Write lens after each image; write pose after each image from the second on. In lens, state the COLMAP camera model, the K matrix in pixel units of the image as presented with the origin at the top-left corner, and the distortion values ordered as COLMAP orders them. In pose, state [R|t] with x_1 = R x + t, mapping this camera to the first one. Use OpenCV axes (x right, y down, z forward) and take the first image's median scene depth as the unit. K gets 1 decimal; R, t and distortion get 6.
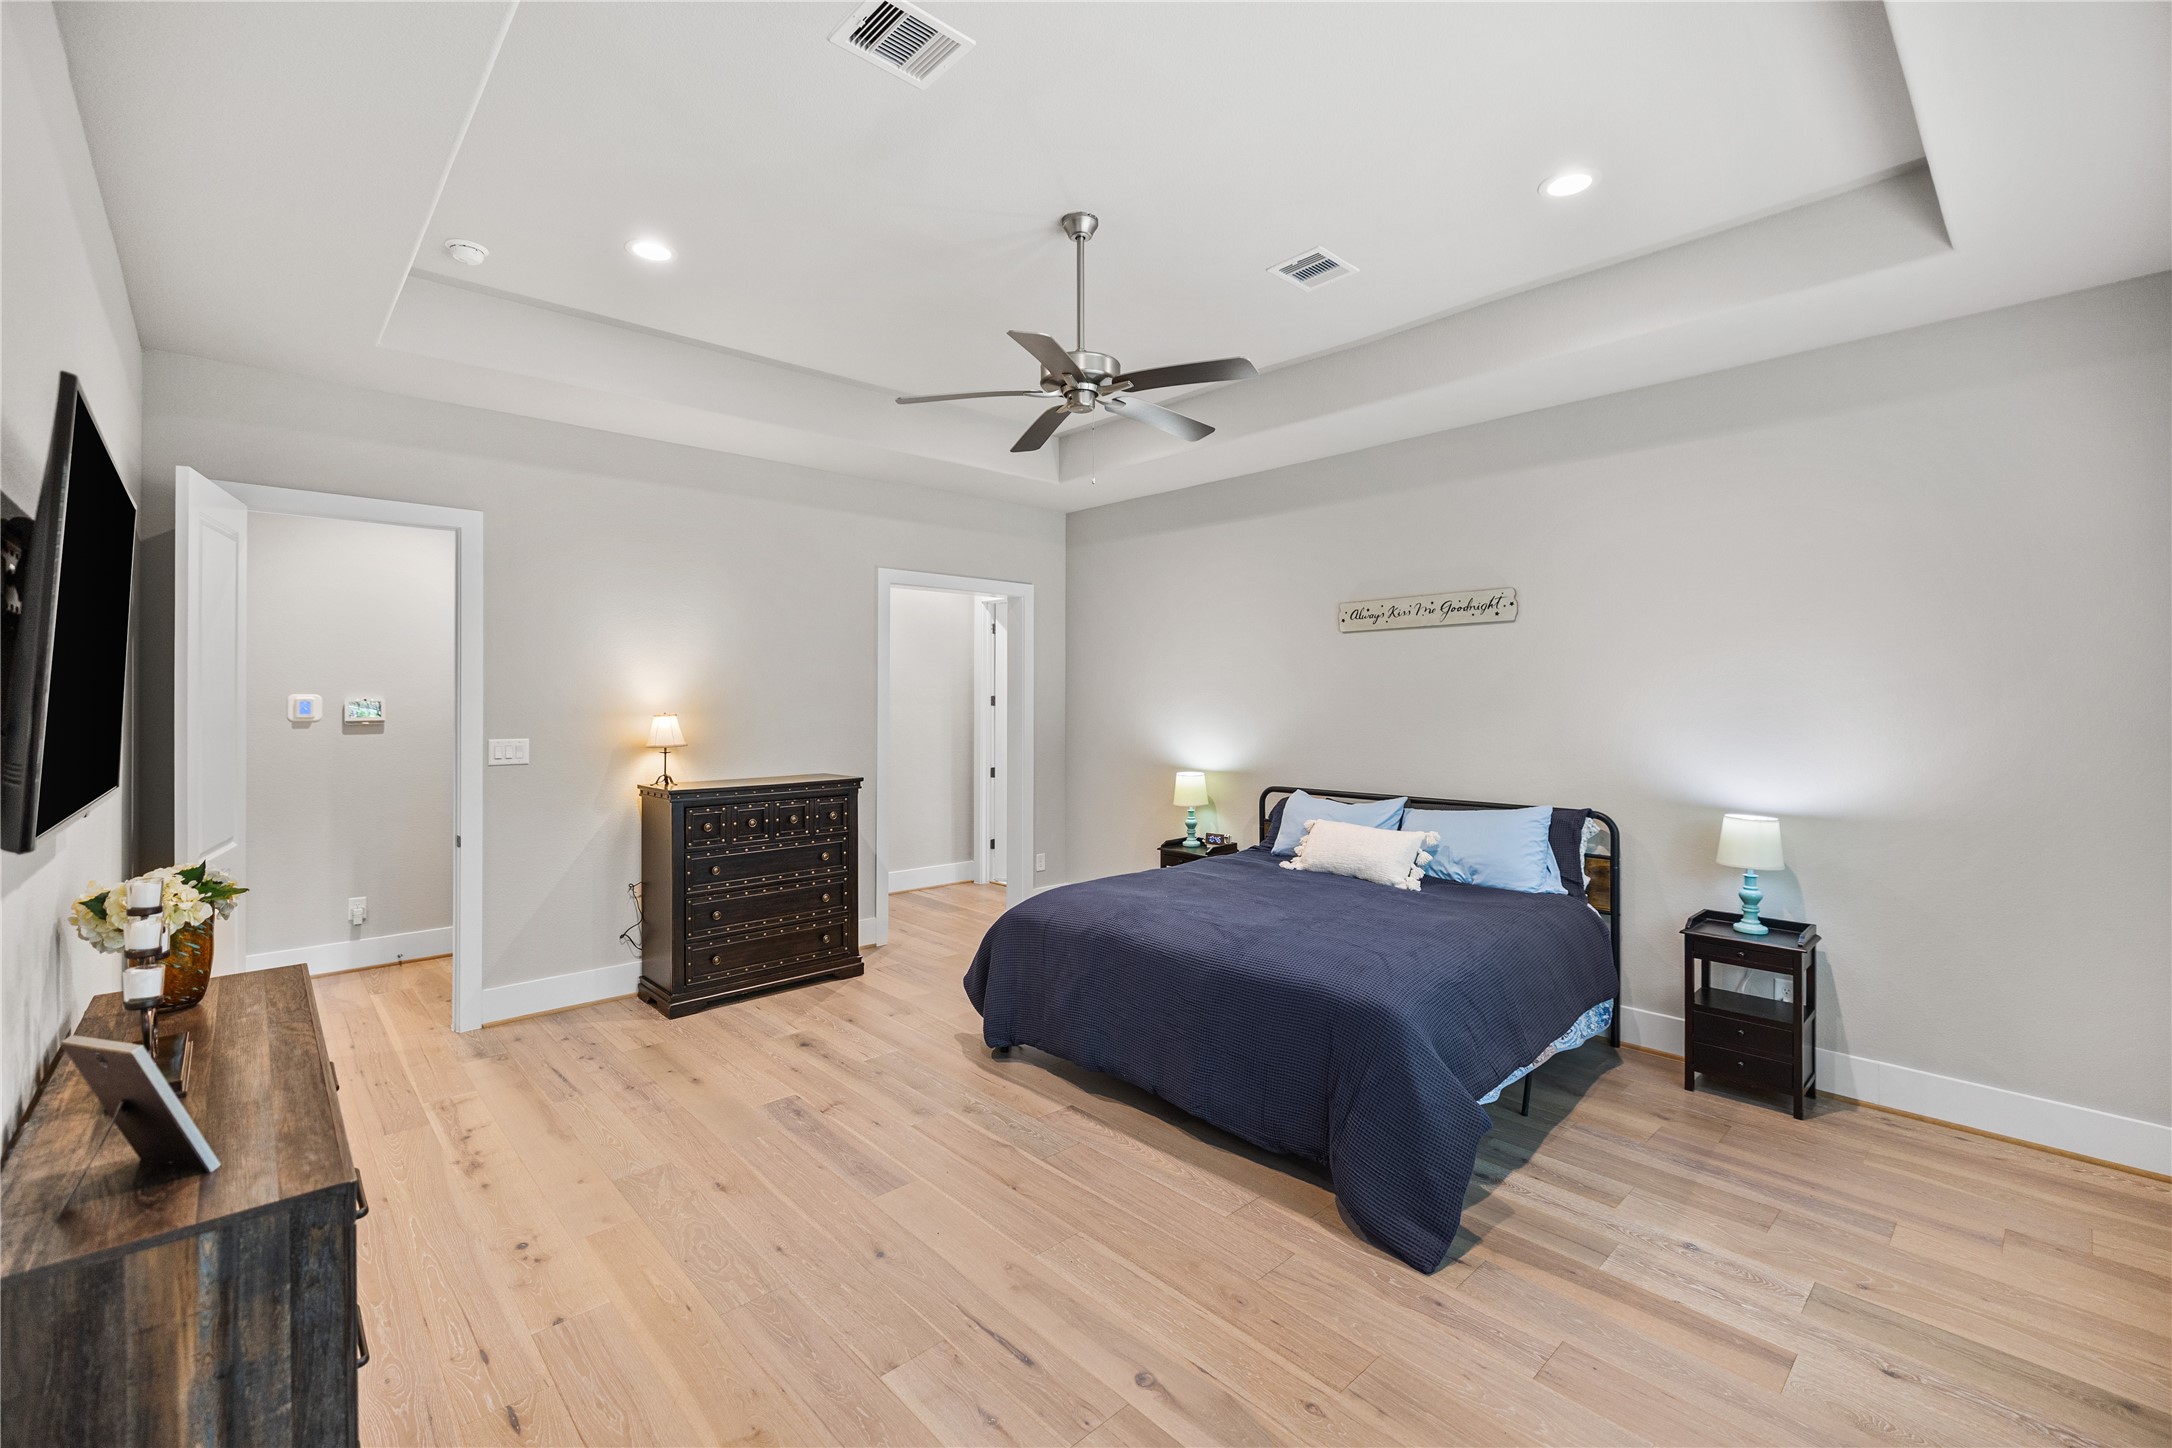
lens RADIAL K [[914.8, 0, 1074.6], [0, 914.8, 709.1], [0, 0, 1]] dist [0.000195, -0.000765]
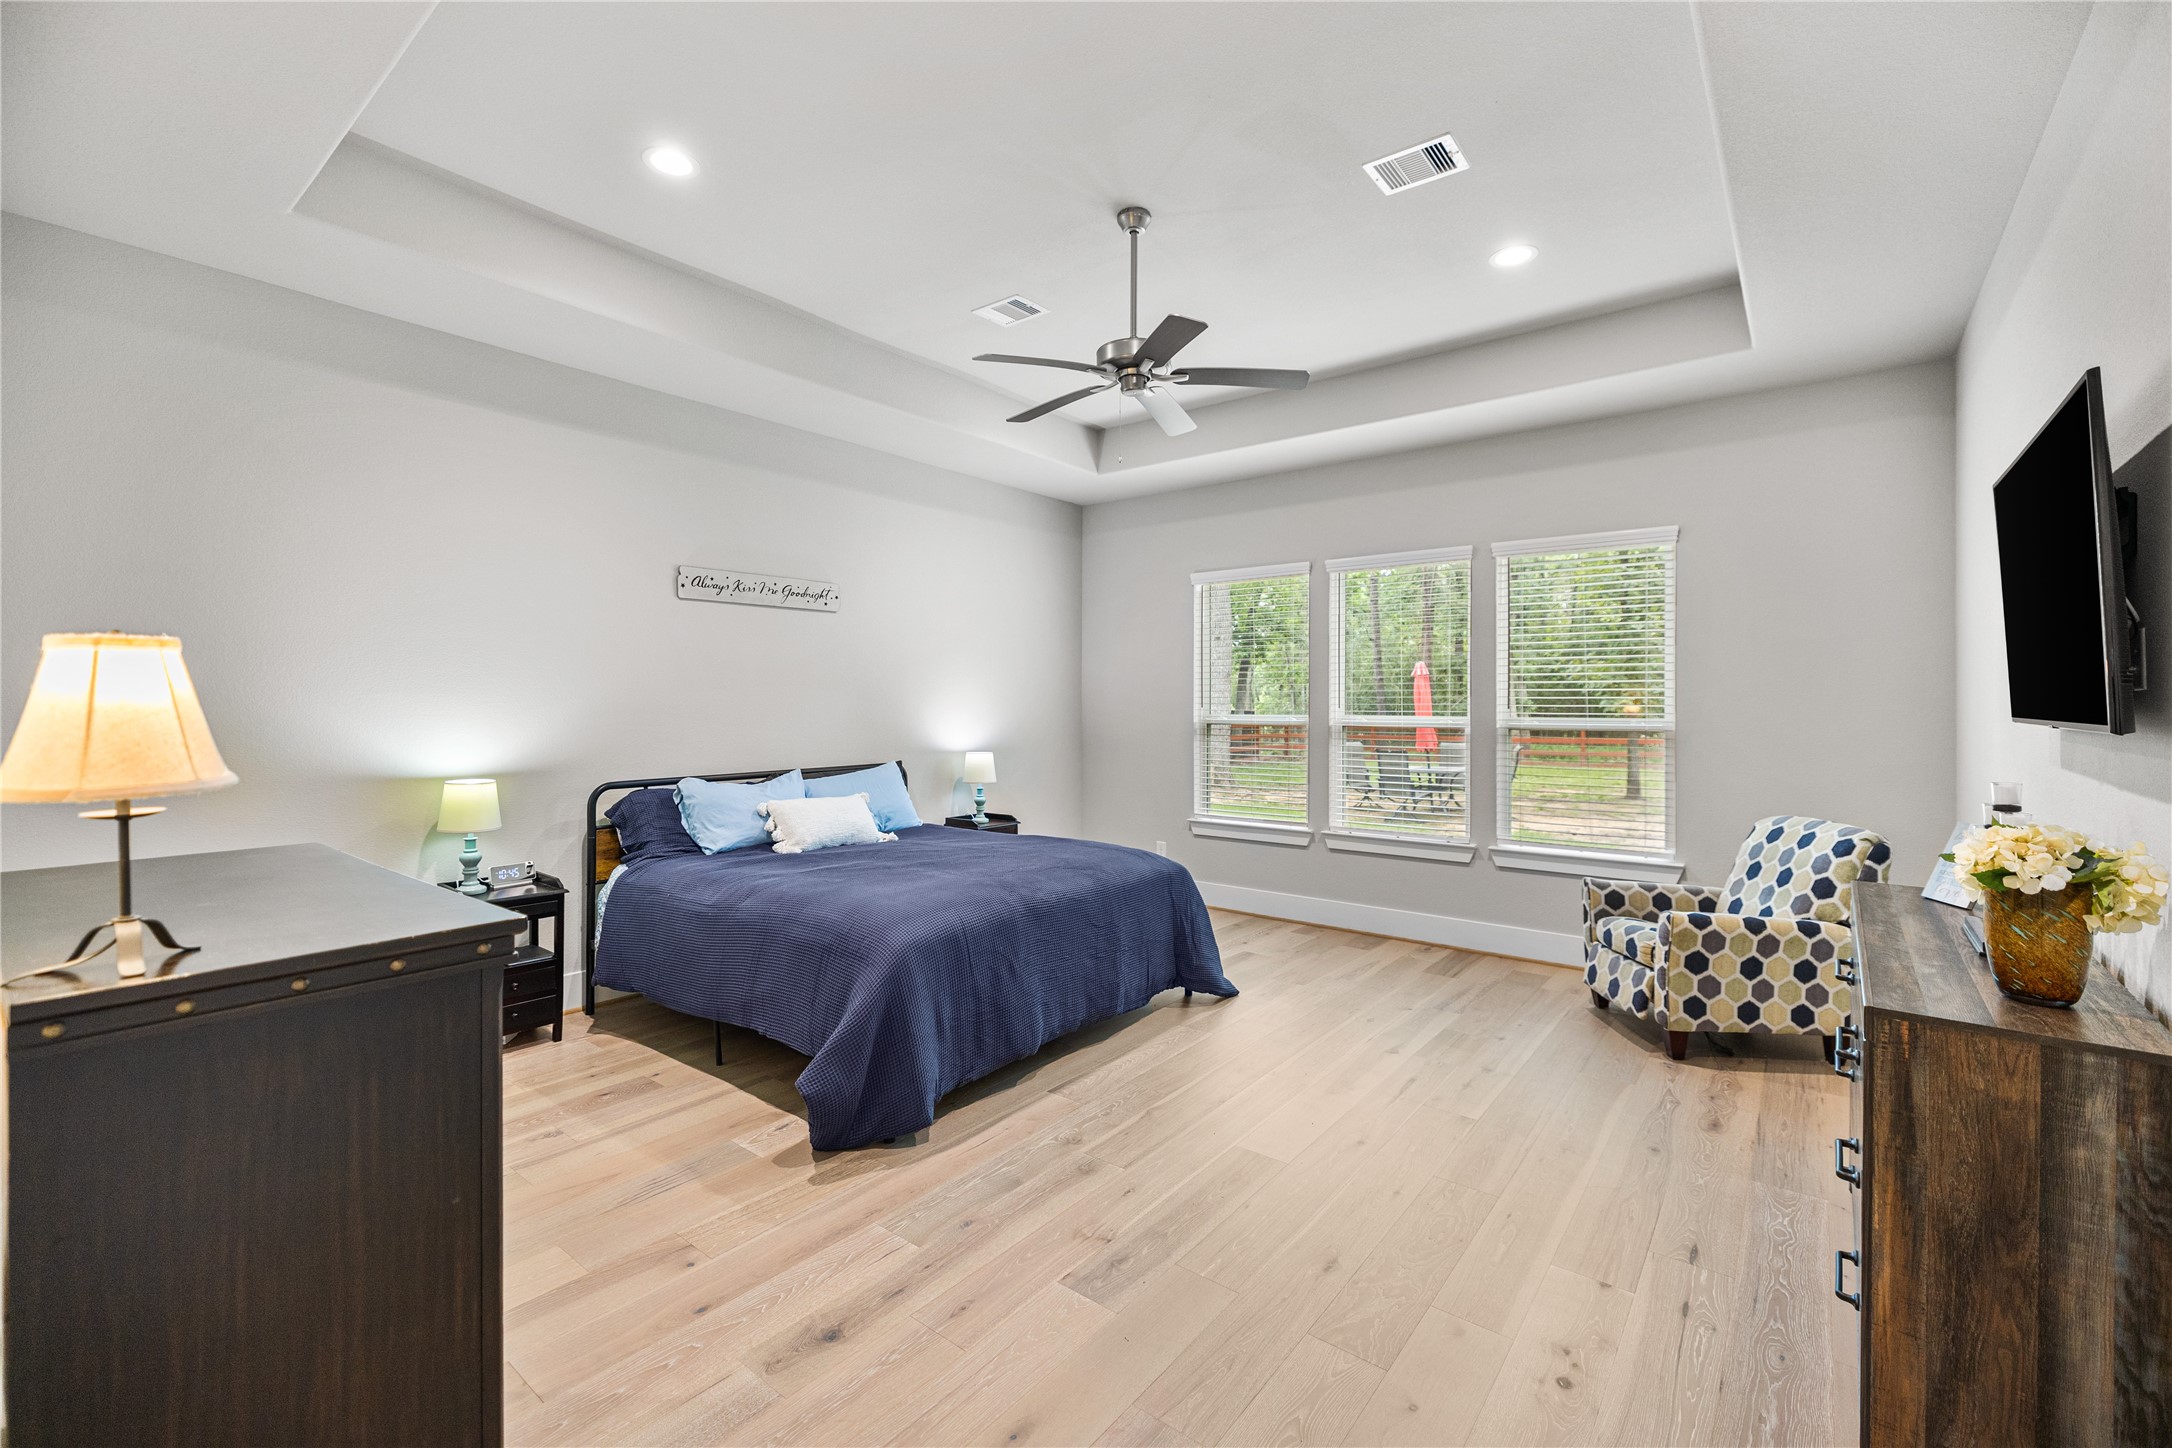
lens RADIAL K [[914.8, 0, 1075.5], [0, 914.8, 709.9], [0, 0, 1]] dist [0.000195, -0.000765]
pose [[-0.145054, -0.003267, 0.989418, -0.818831], [0.009974, 0.999939, 0.004764, 0.030580], [-0.989373, 0.010560, -0.145012, 0.961477]]
